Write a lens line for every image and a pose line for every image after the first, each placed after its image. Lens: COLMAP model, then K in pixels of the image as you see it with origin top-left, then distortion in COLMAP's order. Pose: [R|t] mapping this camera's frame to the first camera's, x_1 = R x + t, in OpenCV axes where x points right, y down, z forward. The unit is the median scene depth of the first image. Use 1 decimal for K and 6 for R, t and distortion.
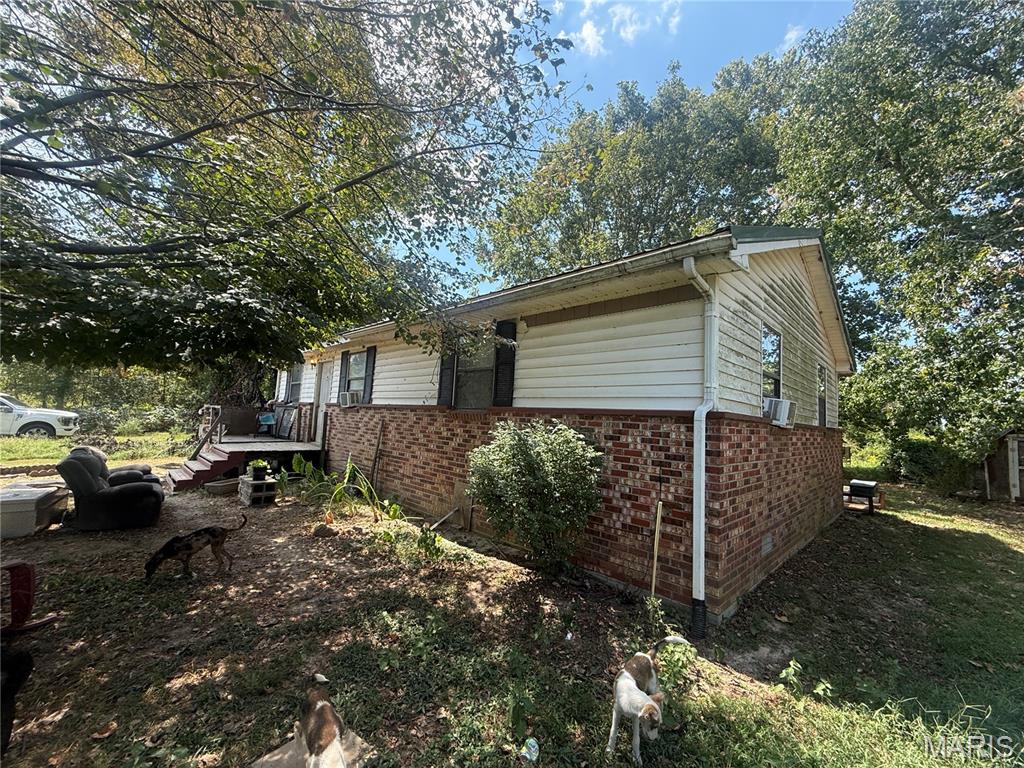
lens RADIAL K [[410.9, 0, 512.0], [0, 410.9, 384.0], [0, 0, 1]] dist [0.000483, -0.000033]
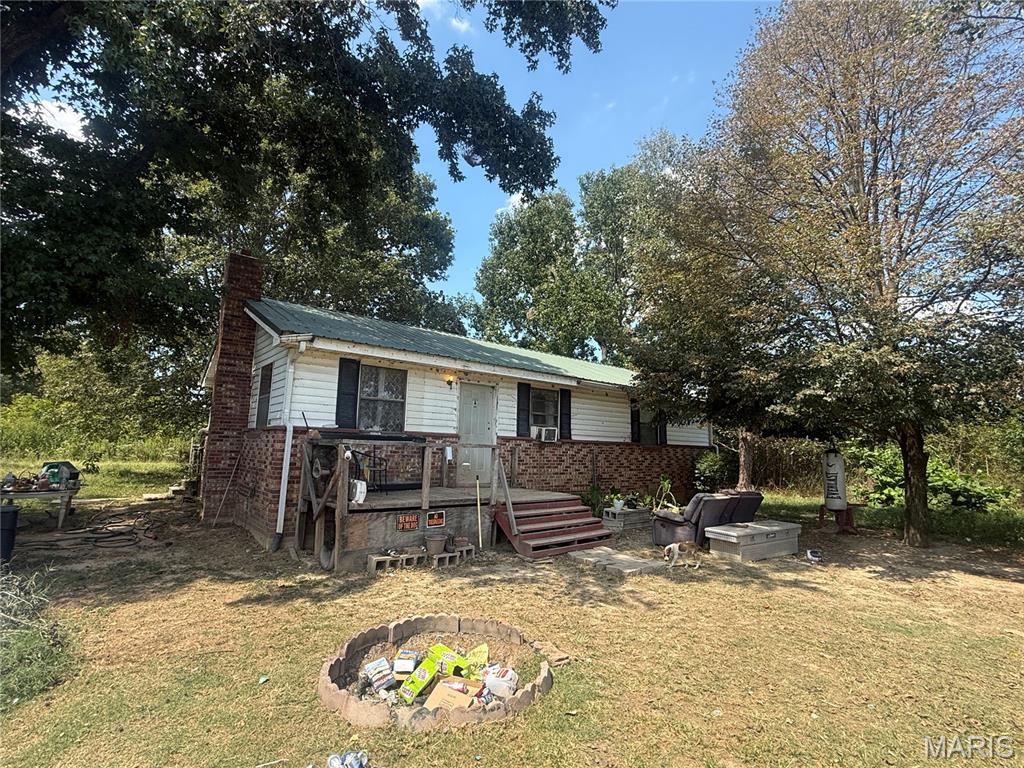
lens RADIAL K [[487.3, 0, 512.0], [0, 487.3, 384.0], [0, 0, 1]] dist [-0.000253, -0.000093]
pose [[0.090867, 0.089221, 0.991858, -2.078020], [-0.100217, 0.991742, -0.080029, 0.022923], [-0.990808, -0.092129, 0.099058, 1.229344]]
